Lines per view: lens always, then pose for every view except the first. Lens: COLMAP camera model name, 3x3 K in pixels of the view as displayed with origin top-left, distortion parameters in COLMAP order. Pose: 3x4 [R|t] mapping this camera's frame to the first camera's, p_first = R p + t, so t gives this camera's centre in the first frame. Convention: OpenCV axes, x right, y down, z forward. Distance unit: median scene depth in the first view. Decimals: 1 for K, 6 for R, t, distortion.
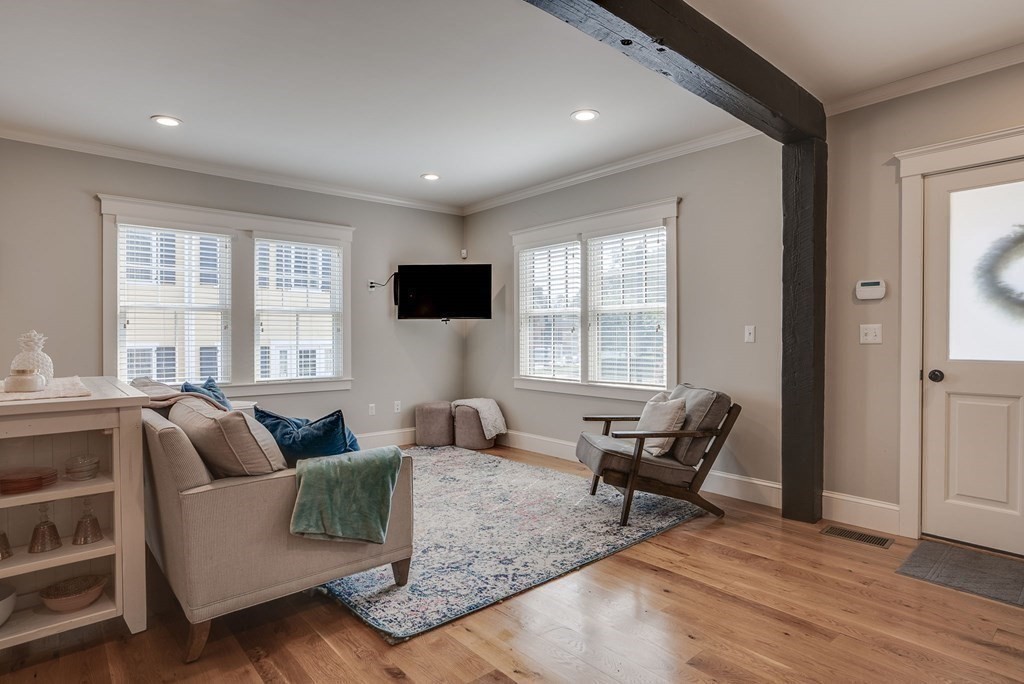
lens RADIAL K [[544.9, 0, 512.0], [0, 544.9, 342.0], [0, 0, 1]] dist [-0.021153, 0.000177]
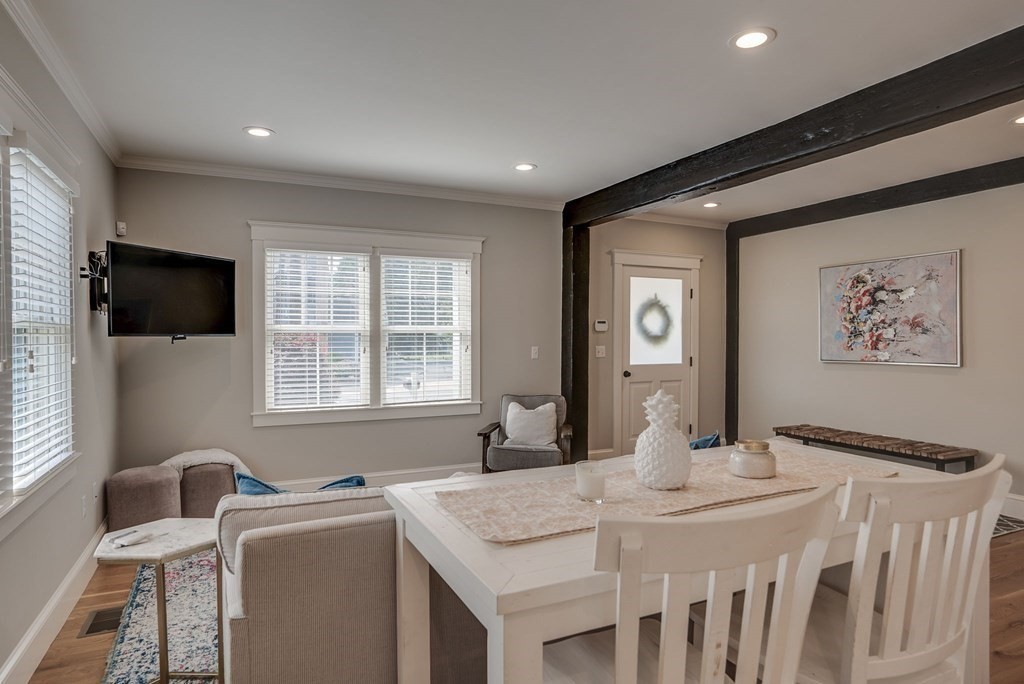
lens RADIAL K [[581.9, 0, 512.0], [0, 581.9, 342.0], [0, 0, 1]] dist [-0.058724, 0.040967]
pose [[0.290967, -0.007068, 0.956707, -1.007650], [0.013810, 0.999900, 0.003187, -0.048449], [-0.956633, 0.012285, 0.291036, 0.648079]]
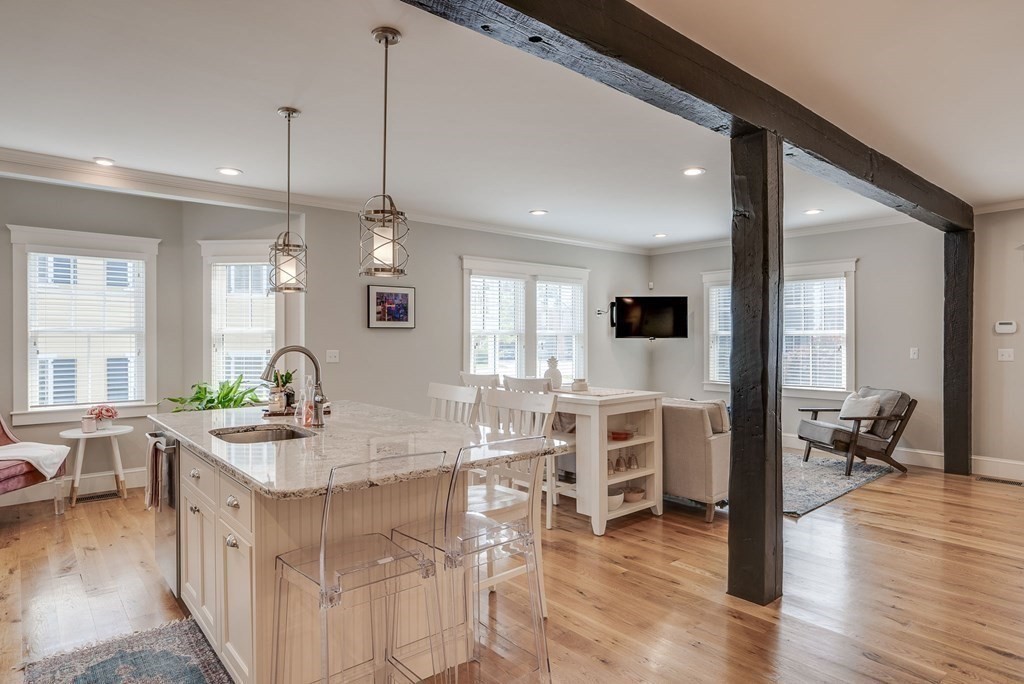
lens RADIAL K [[581.9, 0, 512.0], [0, 581.9, 342.0], [0, 0, 1]] dist [-0.058724, 0.040967]
pose [[0.999817, 0.001375, -0.019083, -0.660196], [-0.001500, 0.999977, -0.006573, -0.035019], [0.019074, 0.006601, 0.999796, -0.614042]]
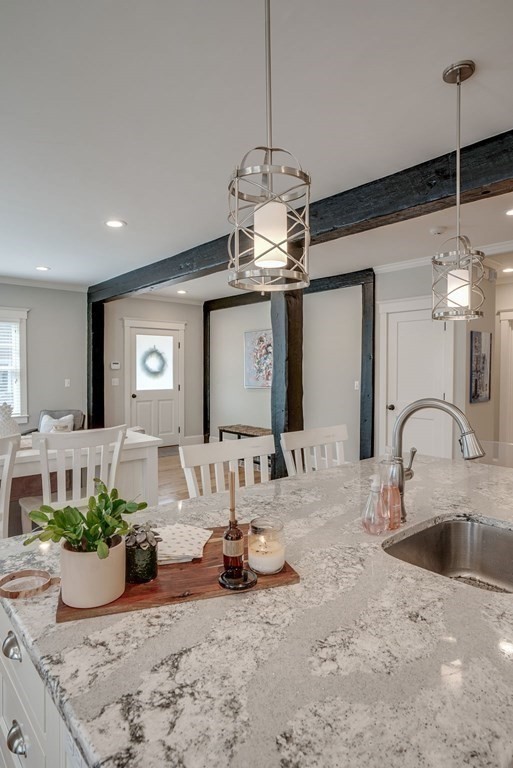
lens RADIAL K [[436.4, 0, 251.9], [0, 436.4, 384.6], [0, 0, 1]] dist [-0.058724, 0.040967]
pose [[0.035627, -0.033941, 0.998789, -1.273017], [0.014553, 0.999335, 0.033441, -0.056769], [-0.999259, 0.013344, 0.036098, 0.220048]]
